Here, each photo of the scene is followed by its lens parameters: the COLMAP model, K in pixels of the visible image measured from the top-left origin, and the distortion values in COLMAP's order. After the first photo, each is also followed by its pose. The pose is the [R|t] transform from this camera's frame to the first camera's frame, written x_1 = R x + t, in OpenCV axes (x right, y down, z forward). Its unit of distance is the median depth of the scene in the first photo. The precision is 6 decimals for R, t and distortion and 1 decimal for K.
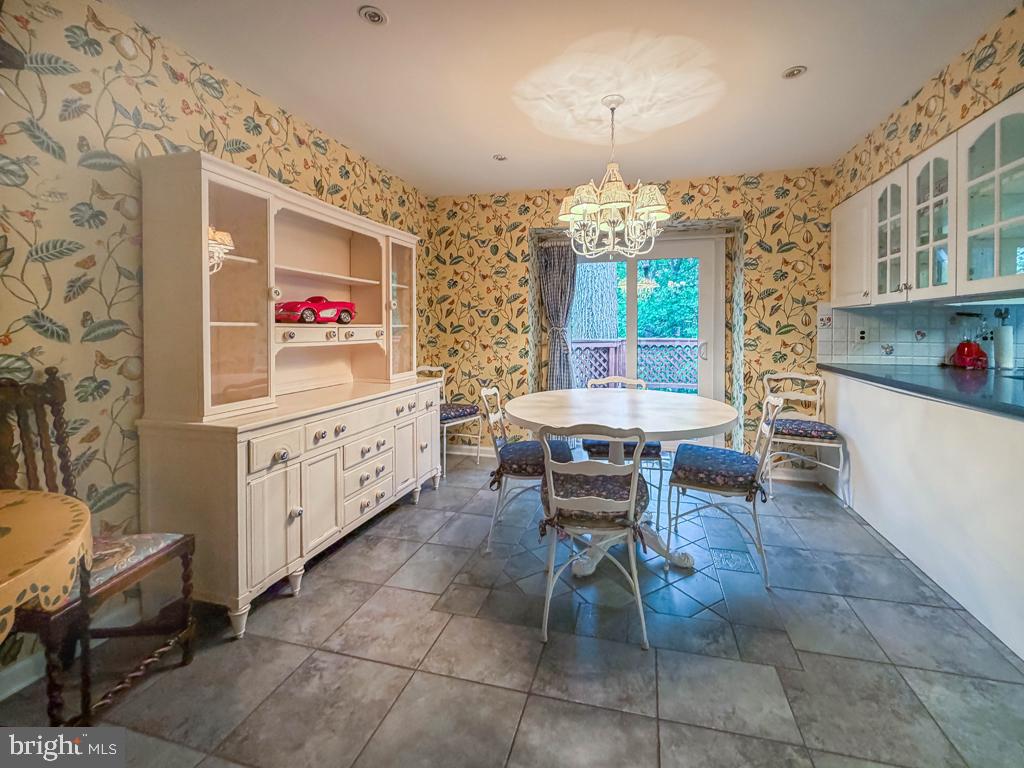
lens RADIAL K [[429.3, 0, 514.2], [0, 429.3, 336.9], [0, 0, 1]] dist [0.000263, -0.000316]
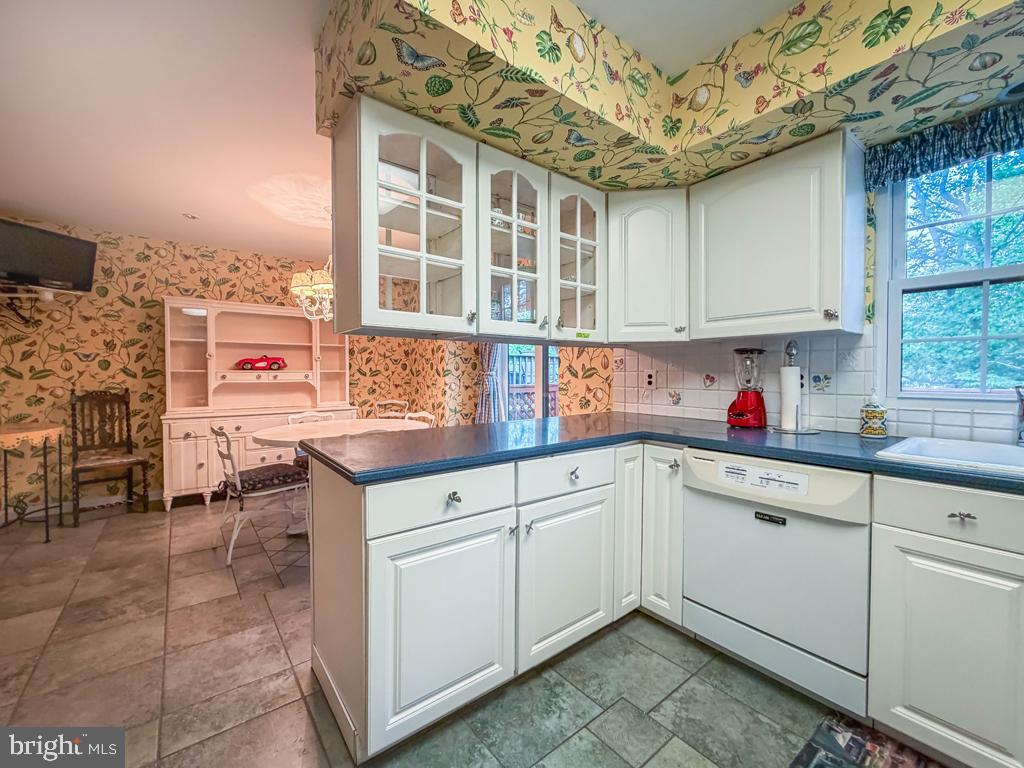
lens RADIAL K [[423.1, 0, 525.7], [0, 423.1, 383.8], [0, 0, 1]] dist [-0.000656, -0.000524]
pose [[0.791022, 0.013441, -0.611641, 1.189963], [-0.009856, 0.999909, 0.009227, -0.001477], [0.611709, -0.001271, 0.791082, 0.221267]]
